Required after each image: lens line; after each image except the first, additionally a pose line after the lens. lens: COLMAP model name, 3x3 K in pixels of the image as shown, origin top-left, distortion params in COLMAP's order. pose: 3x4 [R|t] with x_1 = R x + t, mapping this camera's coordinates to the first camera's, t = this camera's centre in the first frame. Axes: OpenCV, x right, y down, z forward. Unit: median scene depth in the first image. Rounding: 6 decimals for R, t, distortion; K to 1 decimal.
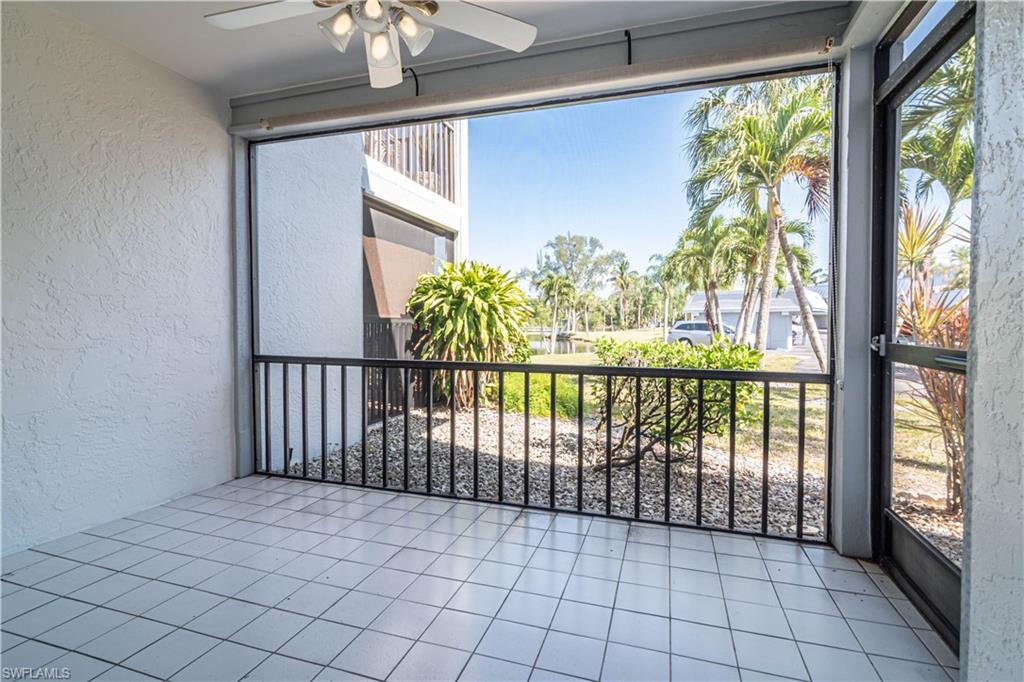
lens RADIAL K [[493.9, 0, 502.1], [0, 493.9, 332.4], [0, 0, 1]] dist [-0.001997, -0.000023]
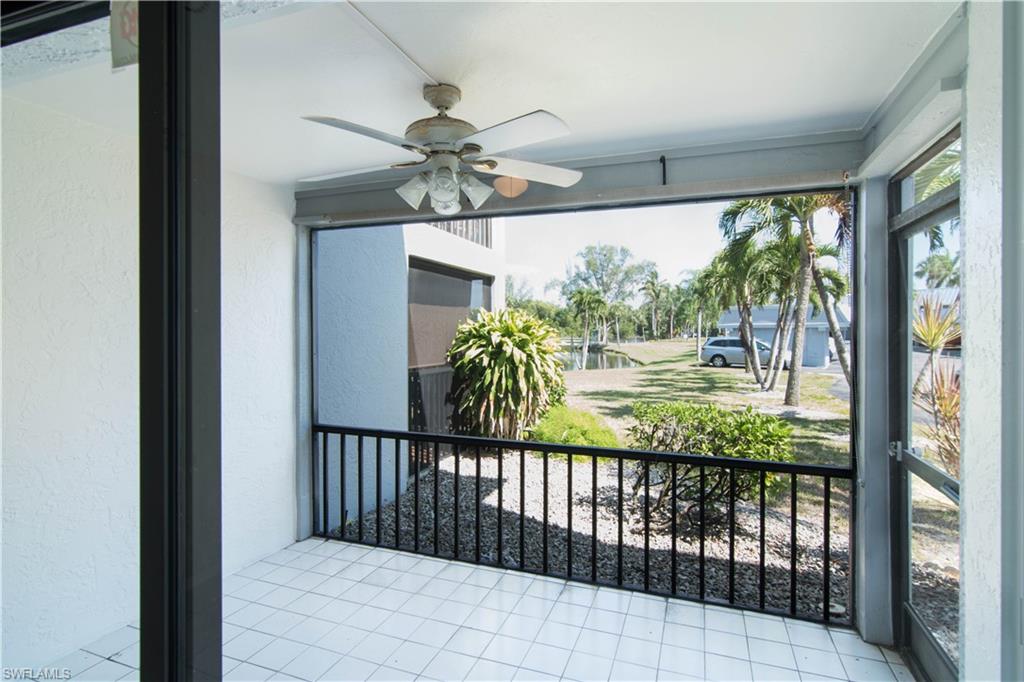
lens RADIAL K [[502.2, 0, 518.0], [0, 502.2, 330.3], [0, 0, 1]] dist [-0.000810, 0.000457]
pose [[0.999673, -0.001701, -0.025504, -0.028593], [0.001200, 0.999807, -0.019632, -0.138940], [0.025533, 0.019595, 0.999482, -0.088192]]
